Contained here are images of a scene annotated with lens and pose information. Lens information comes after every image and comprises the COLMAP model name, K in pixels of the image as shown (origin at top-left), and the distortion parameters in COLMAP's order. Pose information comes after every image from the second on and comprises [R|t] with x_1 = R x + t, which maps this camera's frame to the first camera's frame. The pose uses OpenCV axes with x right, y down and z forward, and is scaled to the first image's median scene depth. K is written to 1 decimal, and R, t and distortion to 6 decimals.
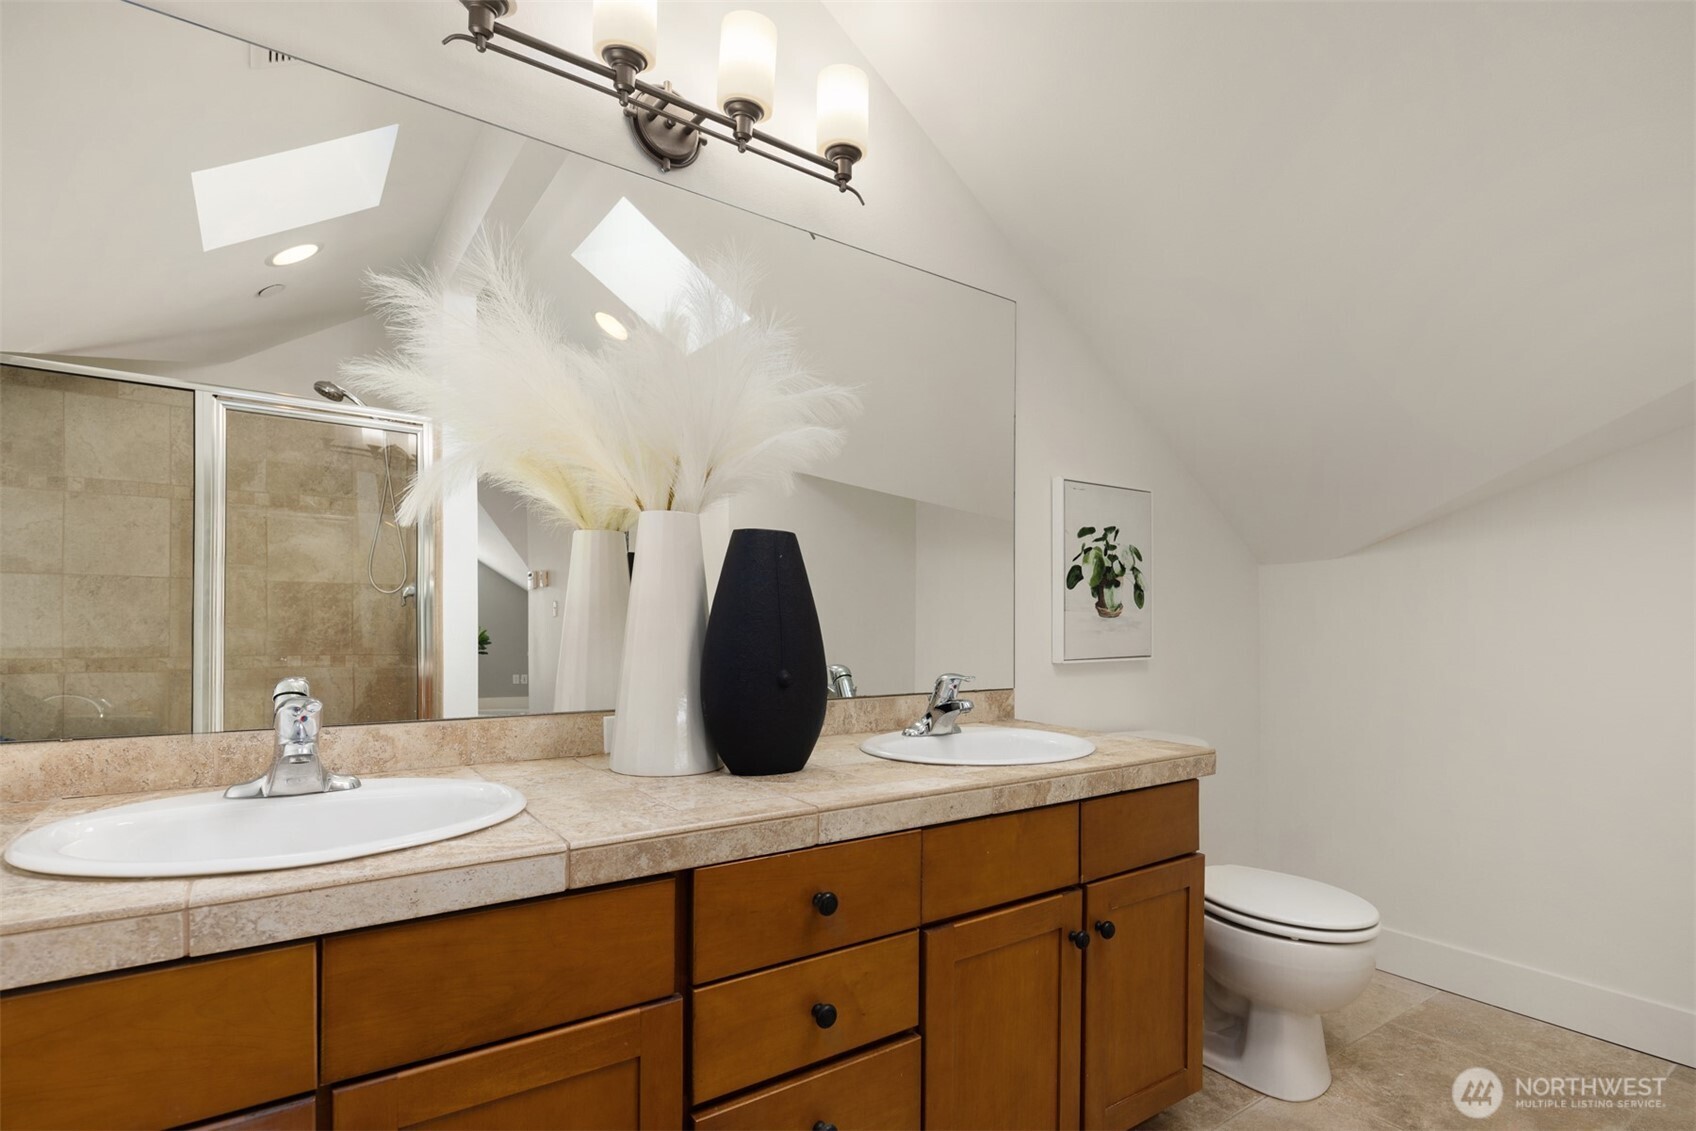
lens RADIAL K [[813.4, 0, 847.2], [0, 813.4, 641.8], [0, 0, 1]] dist [0.002093, -0.003386]
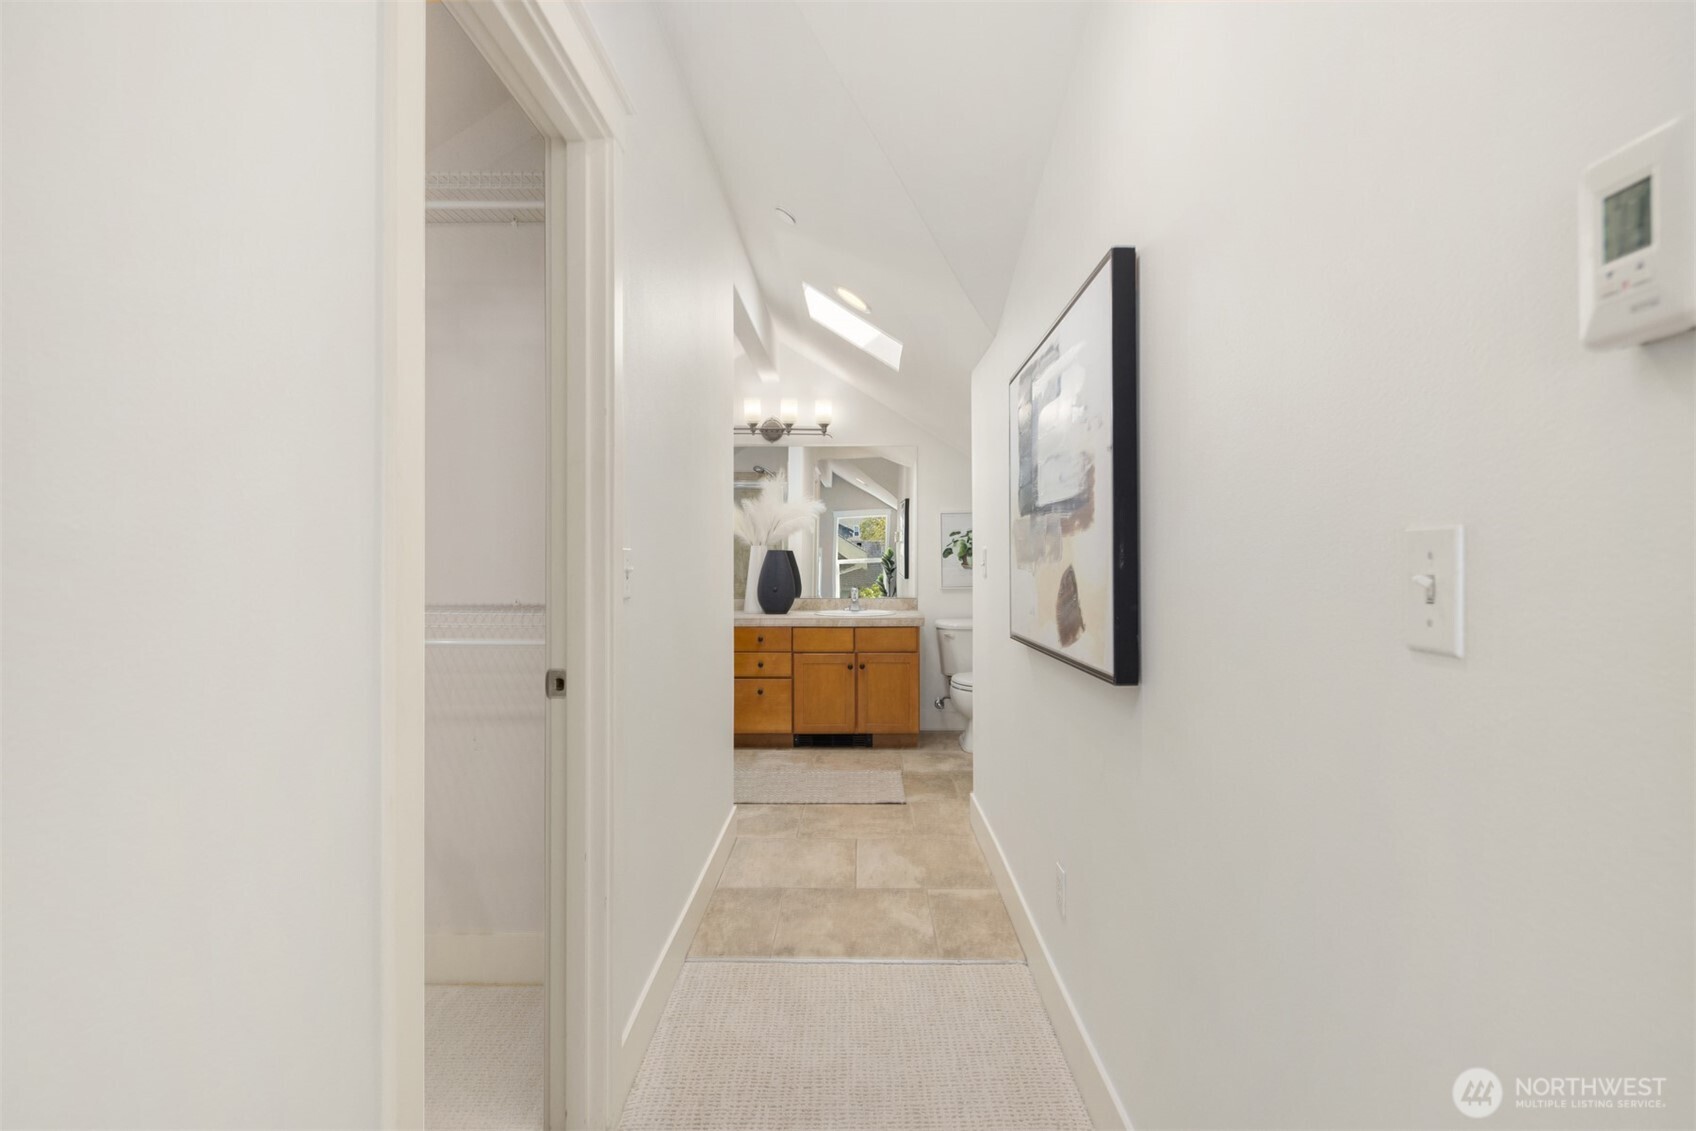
lens RADIAL K [[813.4, 0, 848.6], [0, 813.4, 565.1], [0, 0, 1]] dist [0.002093, -0.003386]
pose [[0.804261, -0.012253, -0.594149, 1.946373], [0.003230, 0.999863, -0.016248, -0.005813], [0.594267, 0.011148, 0.804191, -1.480427]]
